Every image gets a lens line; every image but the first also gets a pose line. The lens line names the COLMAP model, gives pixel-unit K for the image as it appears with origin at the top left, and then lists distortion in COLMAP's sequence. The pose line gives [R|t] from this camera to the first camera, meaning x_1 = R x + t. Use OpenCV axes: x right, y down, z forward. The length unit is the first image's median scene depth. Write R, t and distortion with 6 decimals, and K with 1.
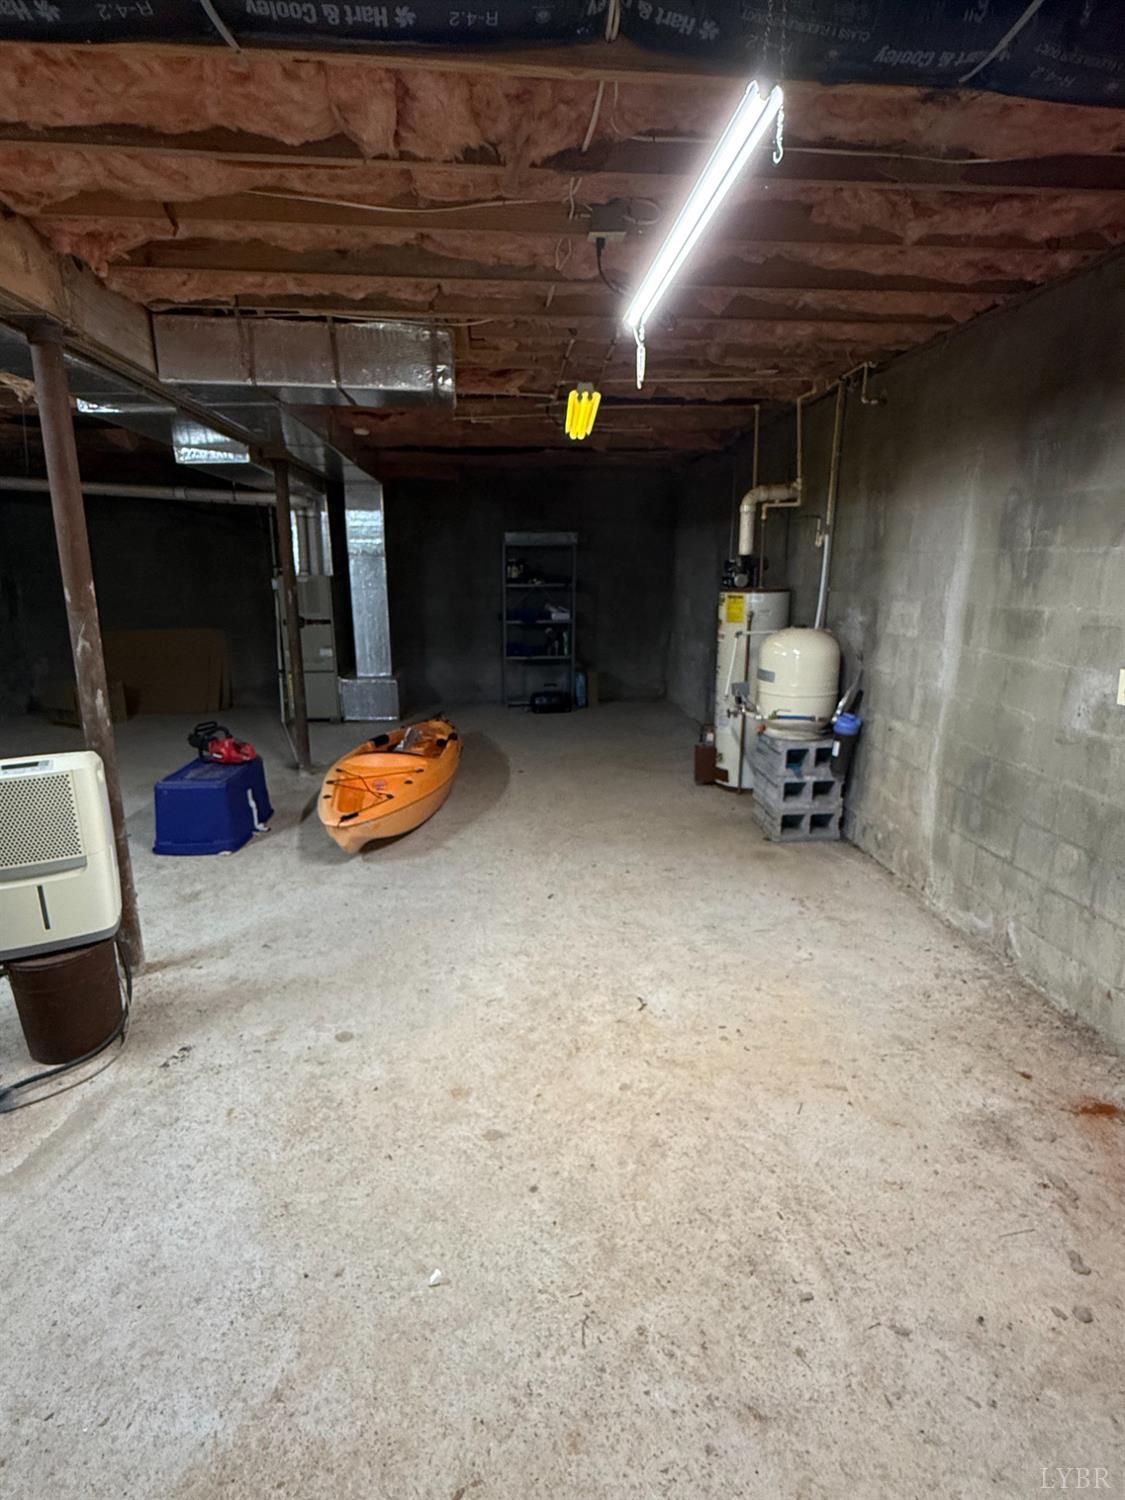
lens RADIAL K [[754.4, 0, 565.0], [0, 754.4, 750.5], [0, 0, 1]] dist [0.000118, -0.000320]
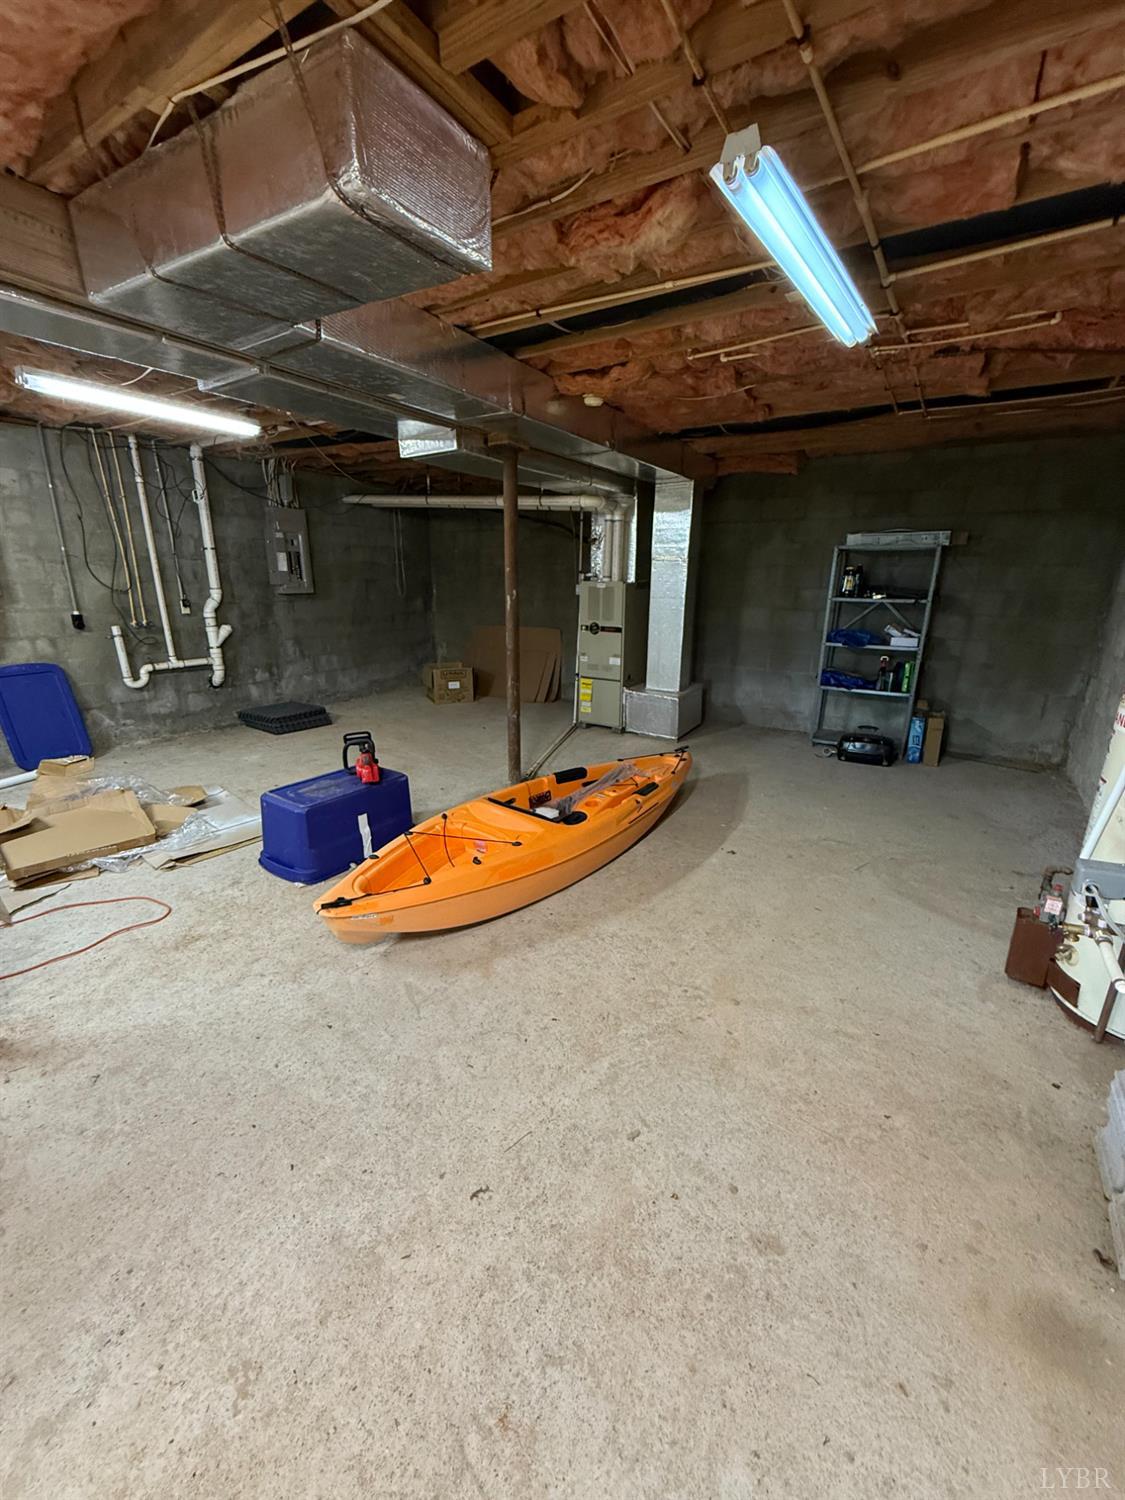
lens RADIAL K [[597.9, 0, 566.9], [0, 597.9, 744.8], [0, 0, 1]] dist [-0.001845, 0.000590]
pose [[0.792657, 0.178413, -0.582978, 0.167240], [-0.160485, 0.983559, 0.082799, -0.122029], [0.588166, 0.027928, 0.808258, 0.535501]]
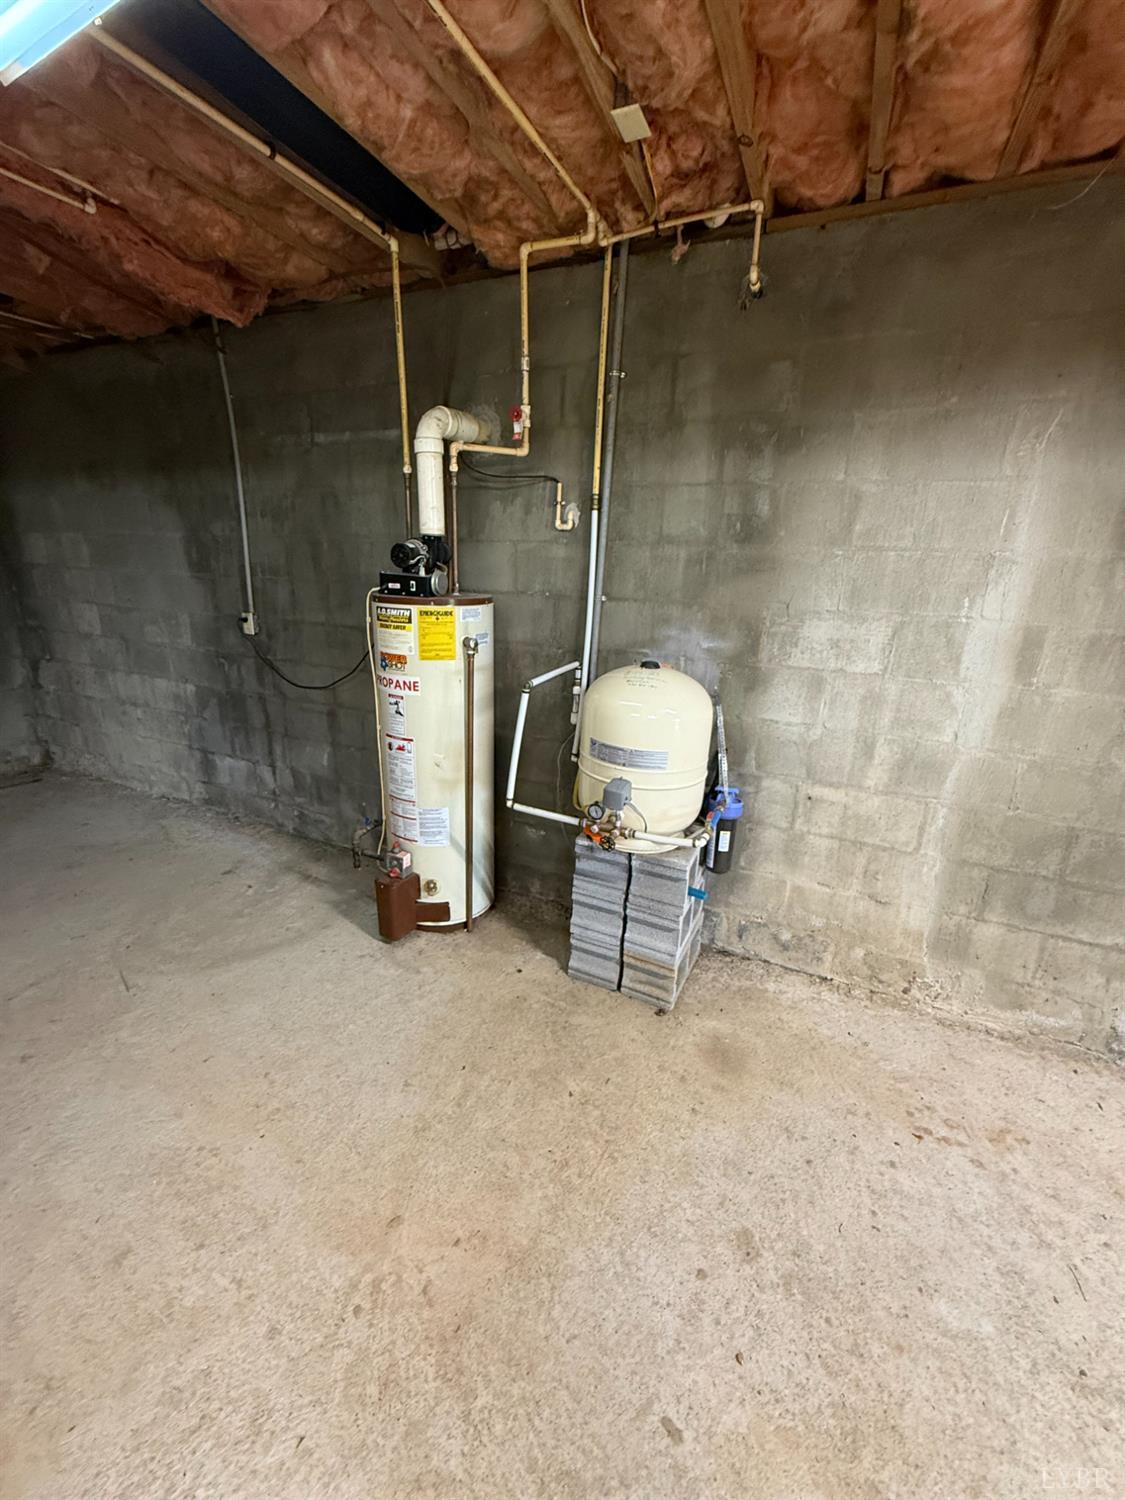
lens RADIAL K [[597.9, 0, 564.1], [0, 597.9, 745.8], [0, 0, 1]] dist [-0.001845, 0.000590]
pose [[0.492819, -0.235843, 0.837560, -0.120953], [0.177879, 0.969546, 0.168345, -0.178126], [-0.851756, 0.066021, 0.519762, 0.749098]]
